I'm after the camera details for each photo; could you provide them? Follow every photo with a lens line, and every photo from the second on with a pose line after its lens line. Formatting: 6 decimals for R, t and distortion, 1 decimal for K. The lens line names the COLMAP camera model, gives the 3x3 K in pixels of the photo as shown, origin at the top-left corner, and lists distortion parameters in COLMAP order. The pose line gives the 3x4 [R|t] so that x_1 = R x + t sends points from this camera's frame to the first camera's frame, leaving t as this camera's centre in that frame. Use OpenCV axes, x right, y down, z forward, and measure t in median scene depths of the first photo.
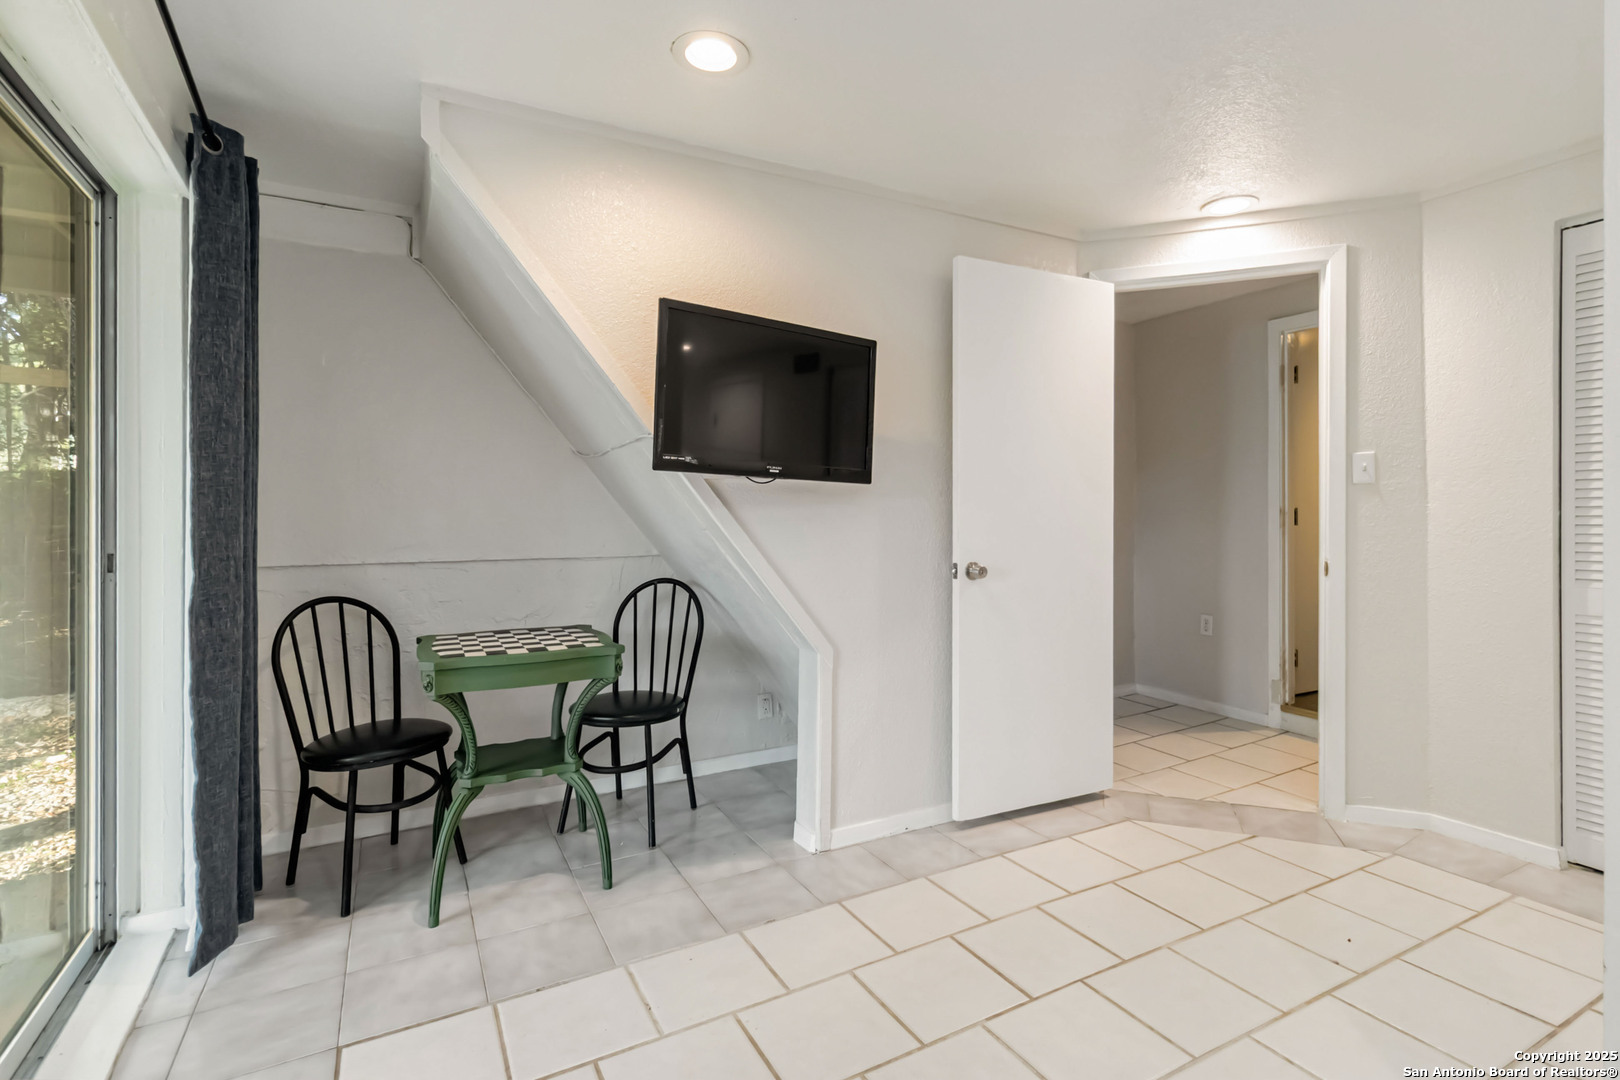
lens RADIAL K [[758.0, 0, 812.8], [0, 758.0, 523.1], [0, 0, 1]] dist [-0.006945, 0.003369]
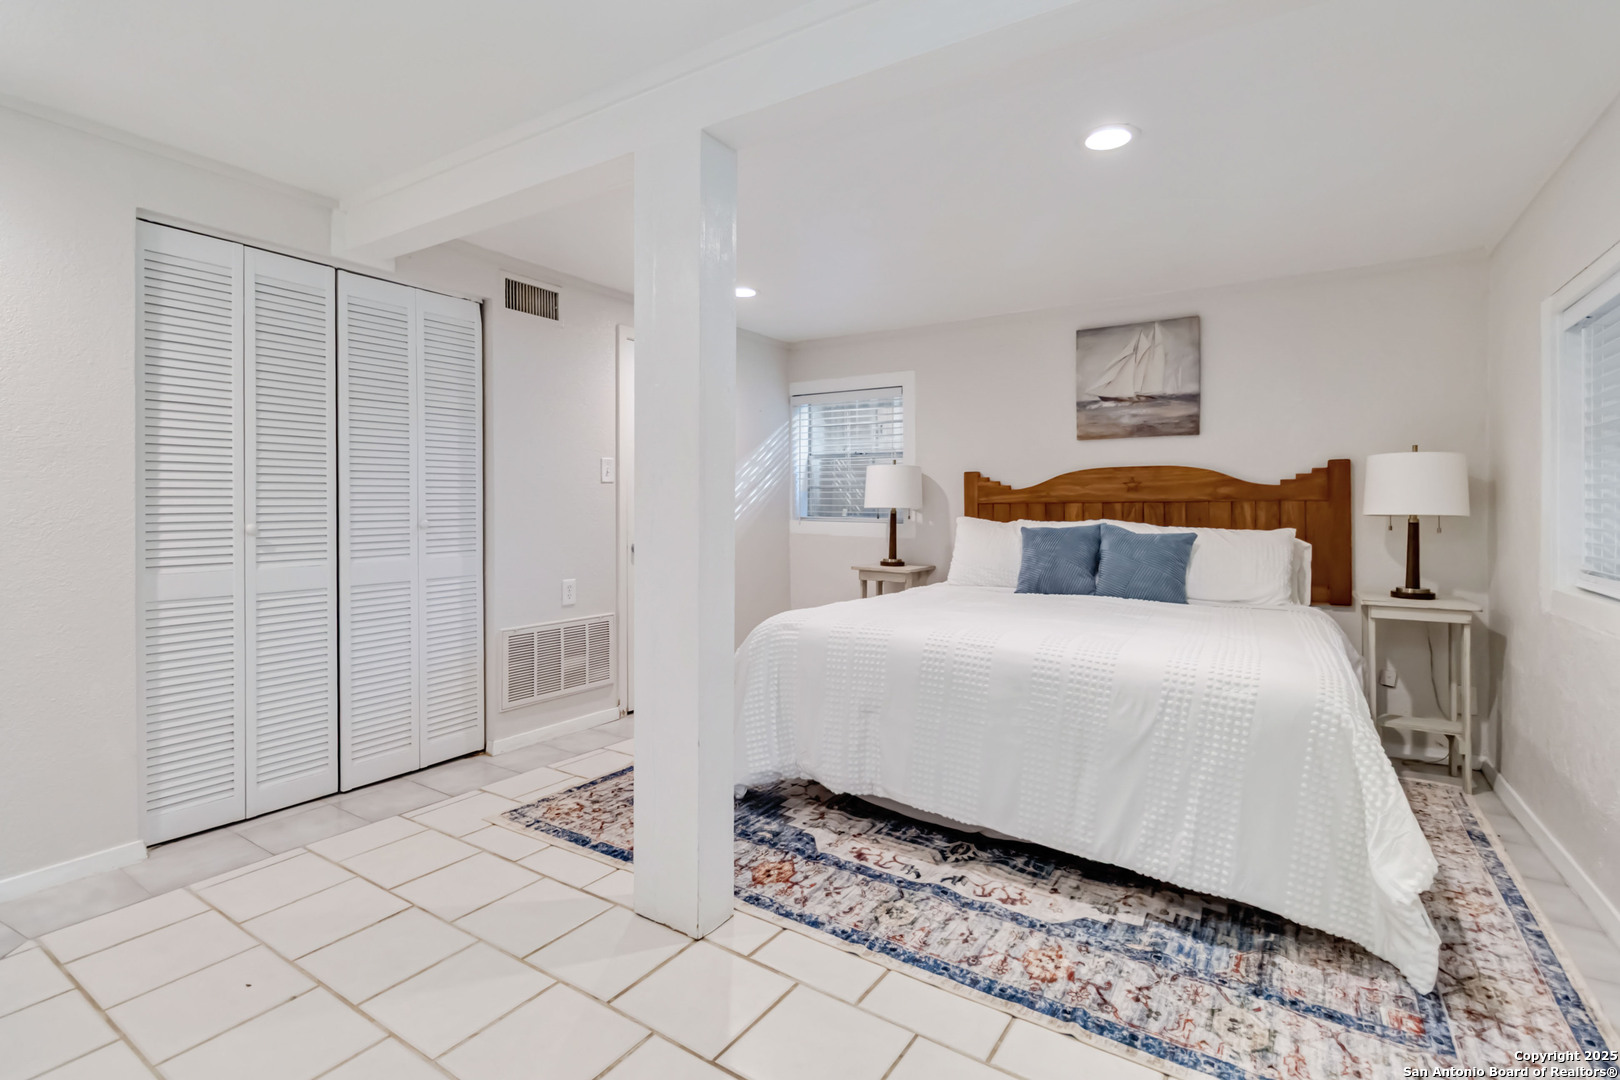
lens RADIAL K [[758.0, 0, 811.4], [0, 758.0, 504.9], [0, 0, 1]] dist [-0.006945, 0.003369]
pose [[-0.478630, 0.004375, 0.878006, -0.287690], [0.005987, 0.999981, -0.001719, -0.002542], [-0.877997, 0.004434, -0.478646, 0.638842]]
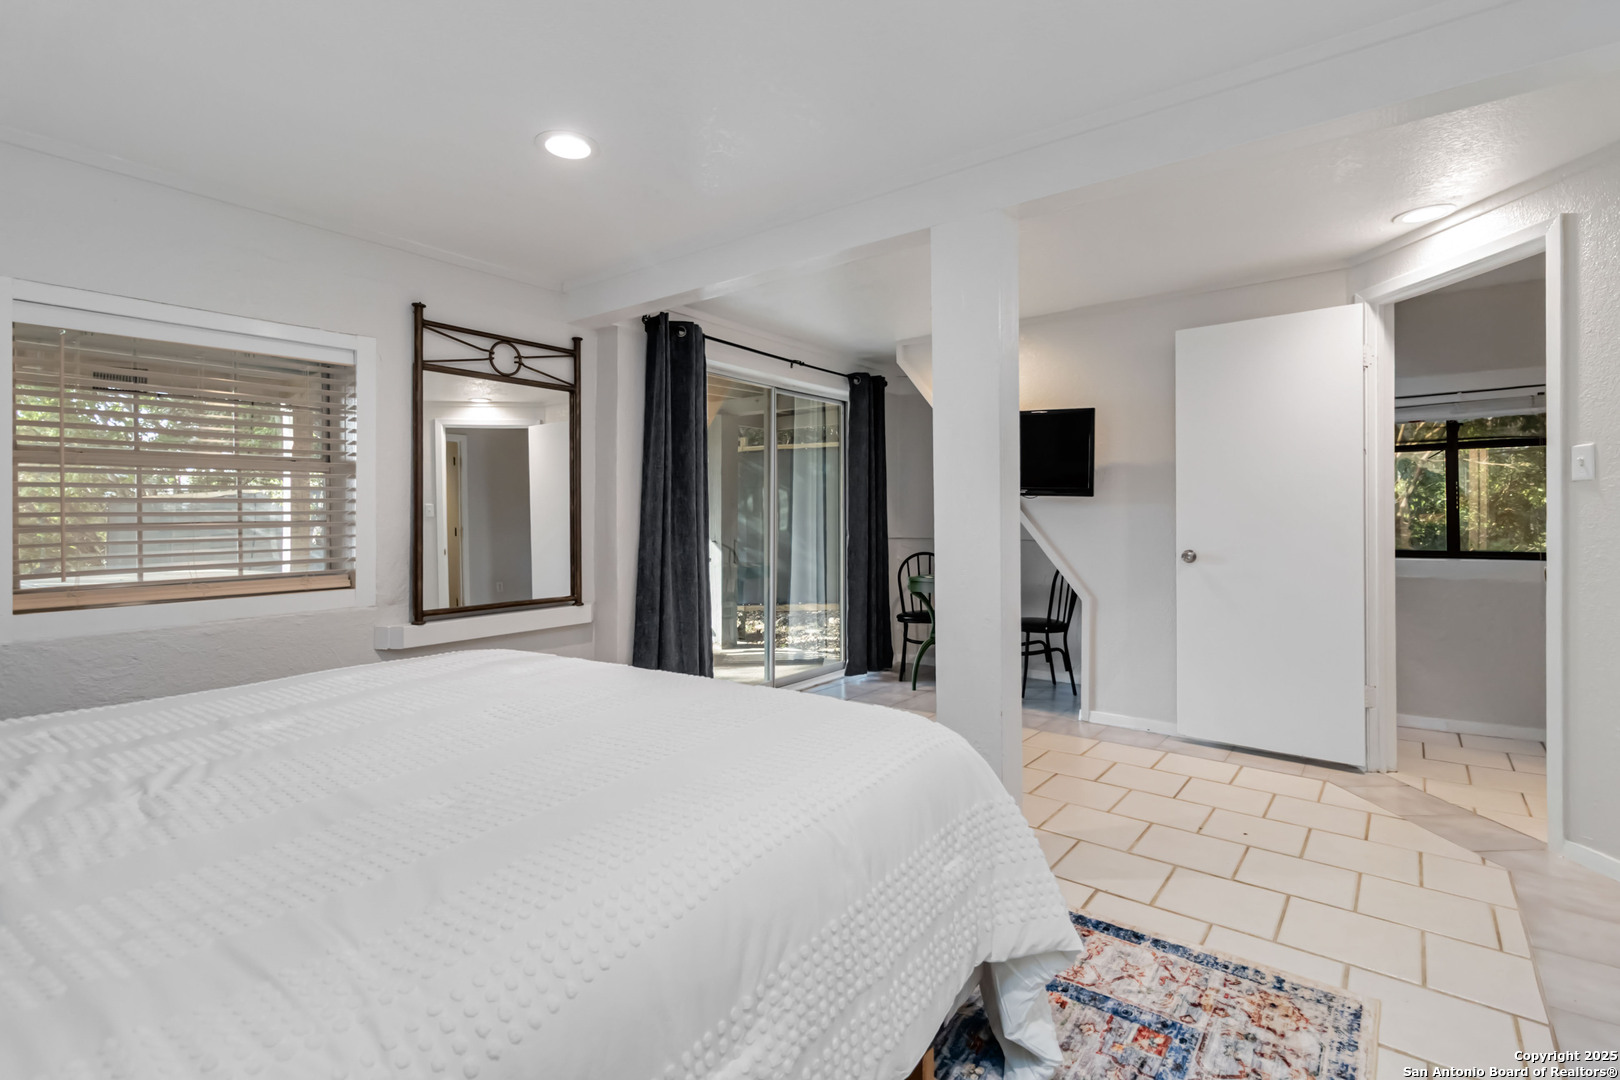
lens RADIAL K [[758.0, 0, 823.1], [0, 758.0, 523.5], [0, 0, 1]] dist [-0.006945, 0.003369]
pose [[0.407055, 0.011145, -0.913336, 1.228096], [-0.004031, 0.999938, 0.010406, -0.007904], [0.913395, -0.000554, 0.407074, -0.174339]]
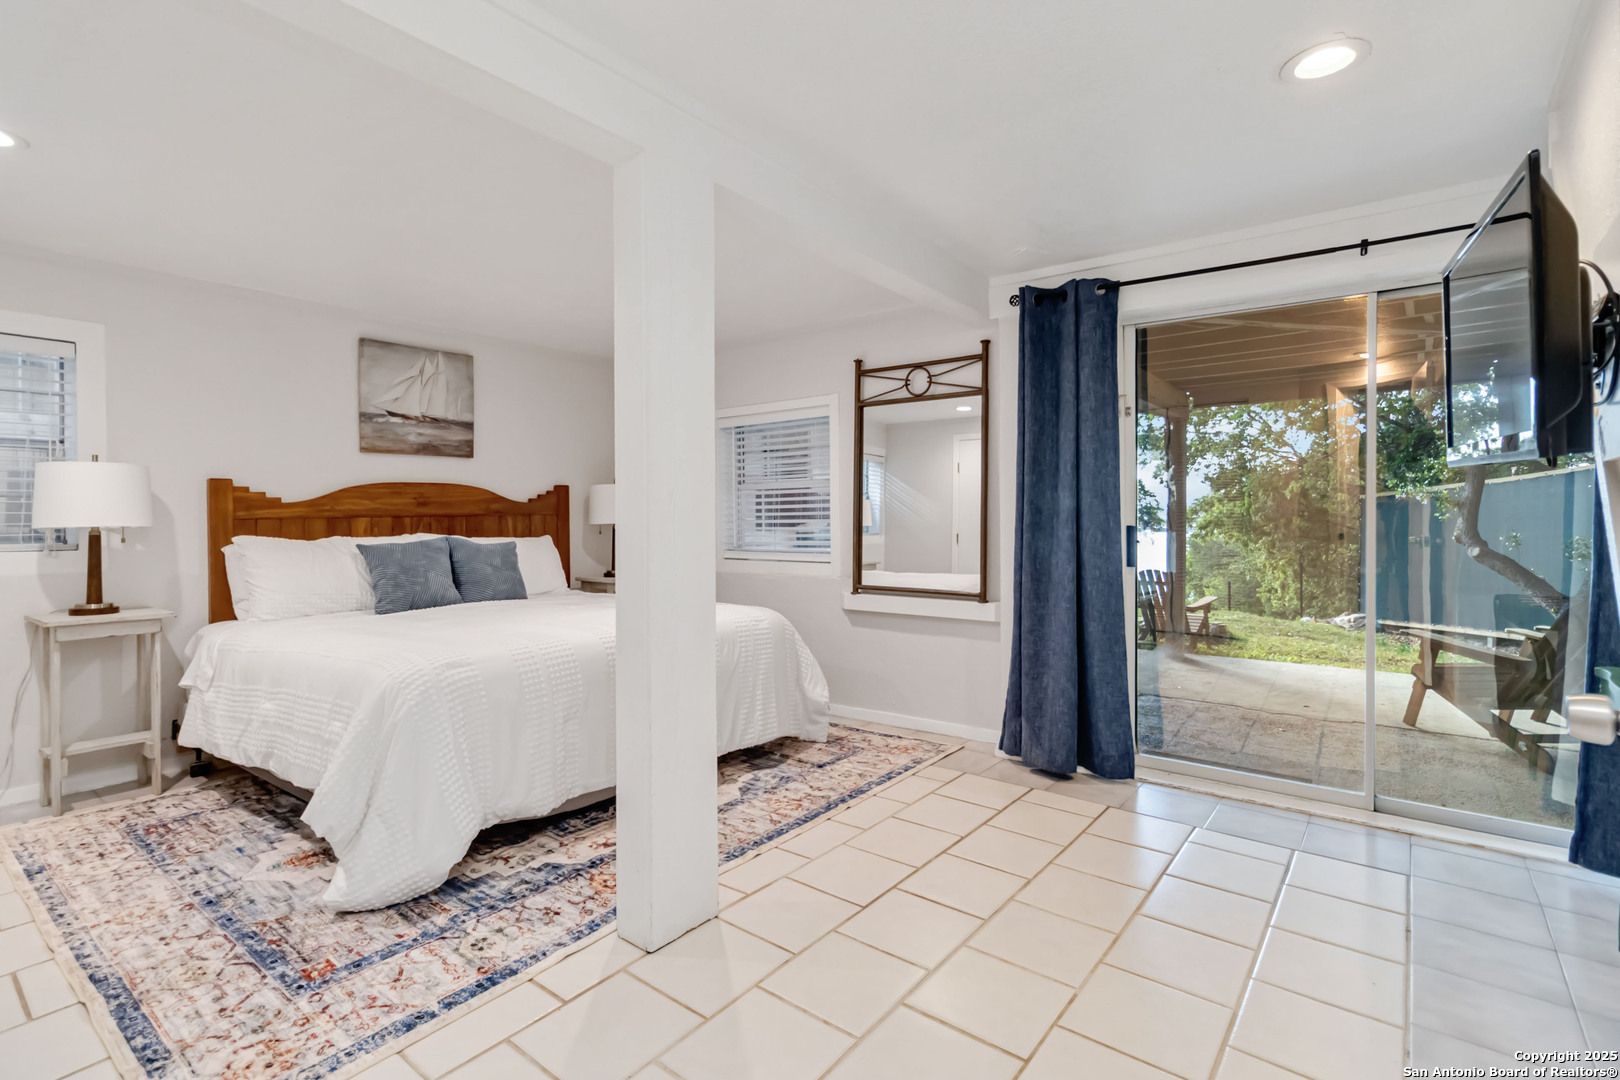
lens RADIAL K [[758.0, 0, 819.4], [0, 758.0, 525.1], [0, 0, 1]] dist [-0.006945, 0.003369]
pose [[-0.913381, 0.014233, -0.406857, 0.631253], [0.004852, 0.999698, 0.024079, -0.023208], [0.407077, 0.020020, -0.913175, 1.165106]]
